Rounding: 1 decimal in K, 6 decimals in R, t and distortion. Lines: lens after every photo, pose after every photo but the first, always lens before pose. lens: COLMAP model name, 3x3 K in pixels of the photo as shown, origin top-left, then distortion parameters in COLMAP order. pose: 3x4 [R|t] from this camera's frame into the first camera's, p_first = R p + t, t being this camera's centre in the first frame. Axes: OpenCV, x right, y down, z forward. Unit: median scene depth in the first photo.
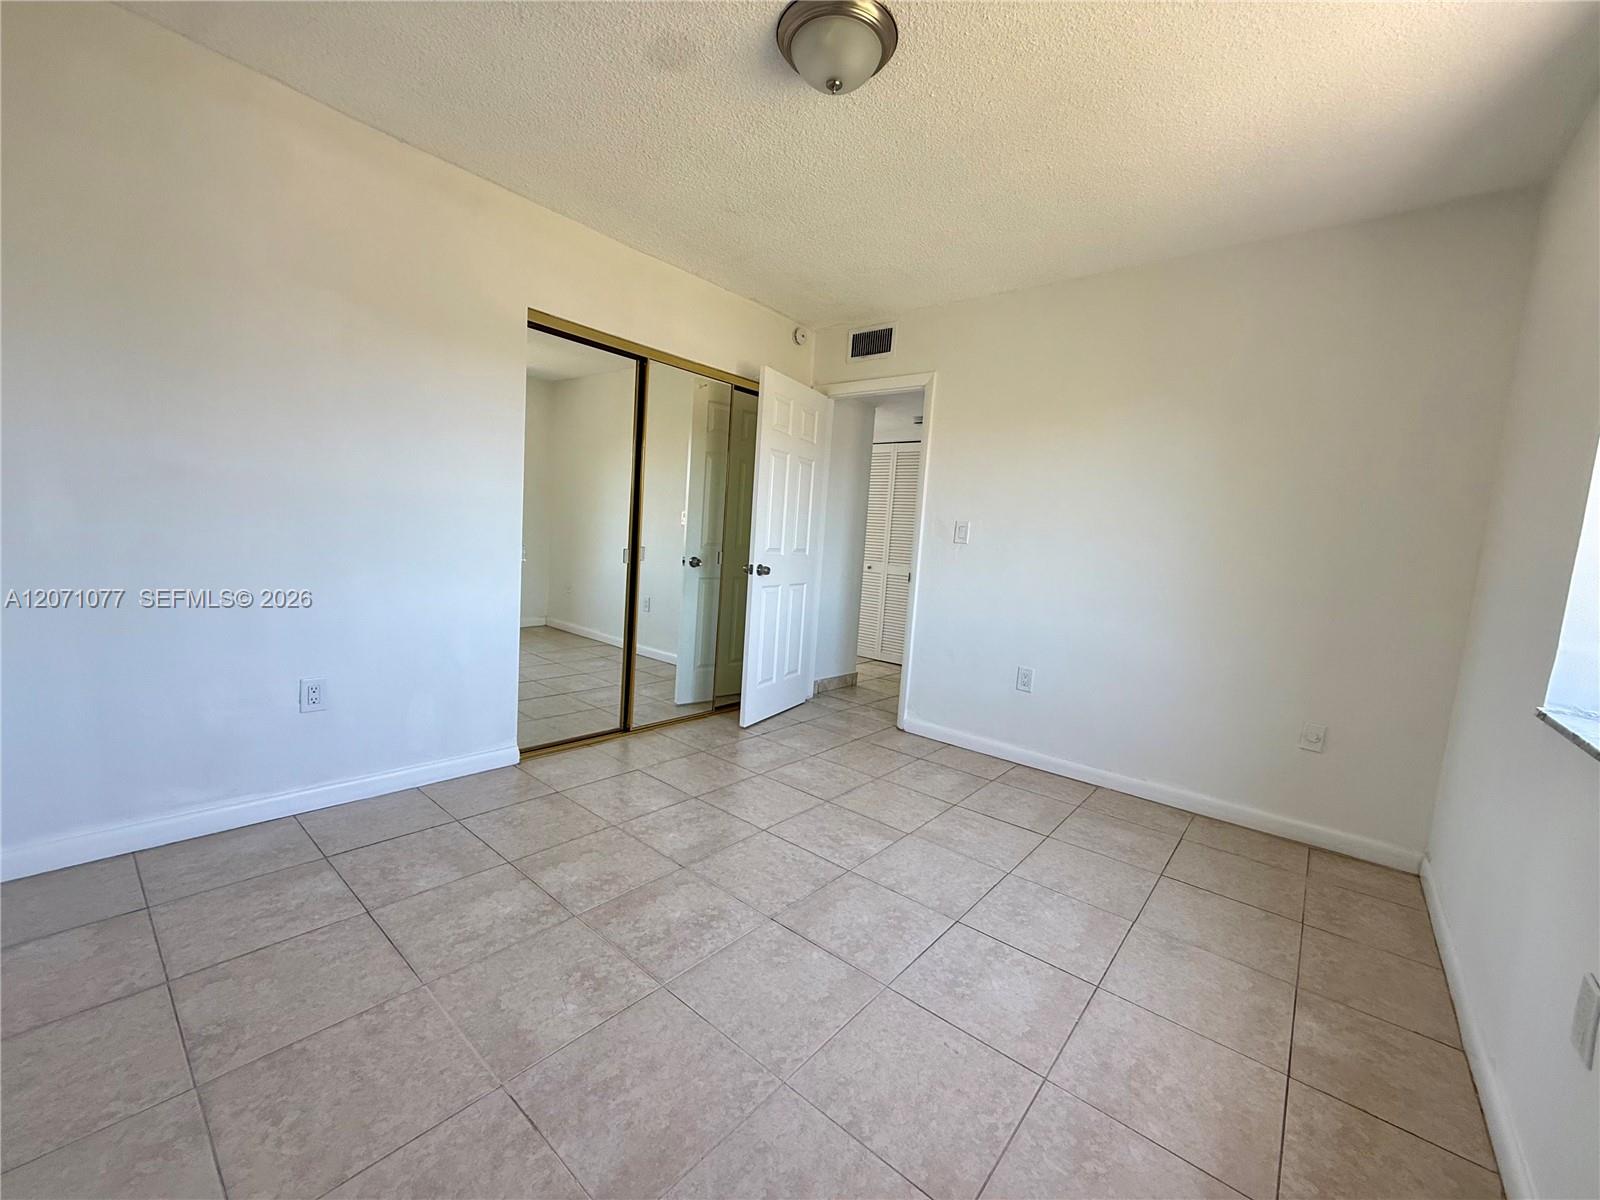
lens RADIAL K [[640.7, 0, 793.8], [0, 640.7, 593.1], [0, 0, 1]] dist [0.005056, -0.000764]
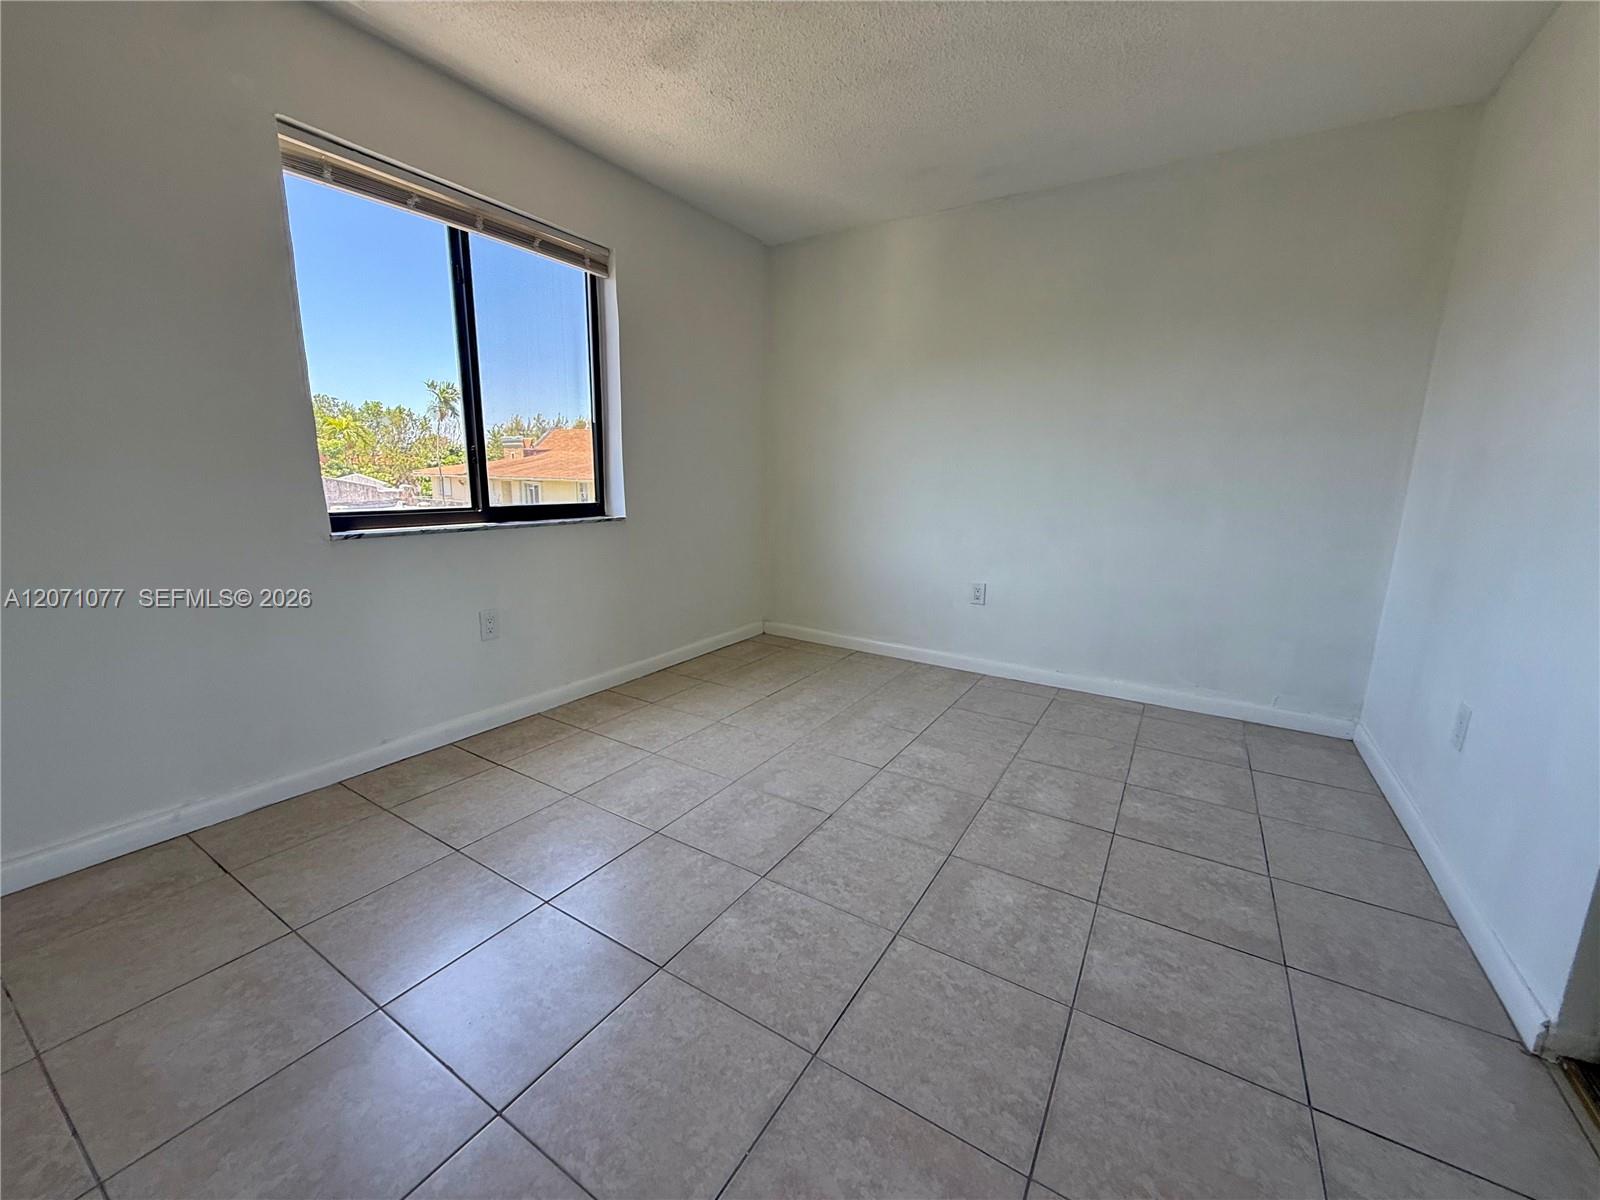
lens RADIAL K [[640.7, 0, 794.3], [0, 640.7, 600.0], [0, 0, 1]] dist [0.005056, -0.000764]
pose [[-0.984401, -0.057275, -0.166355, 0.233334], [-0.100983, 0.958207, 0.267661, -0.141508], [0.144072, 0.280285, -0.949043, 1.922749]]
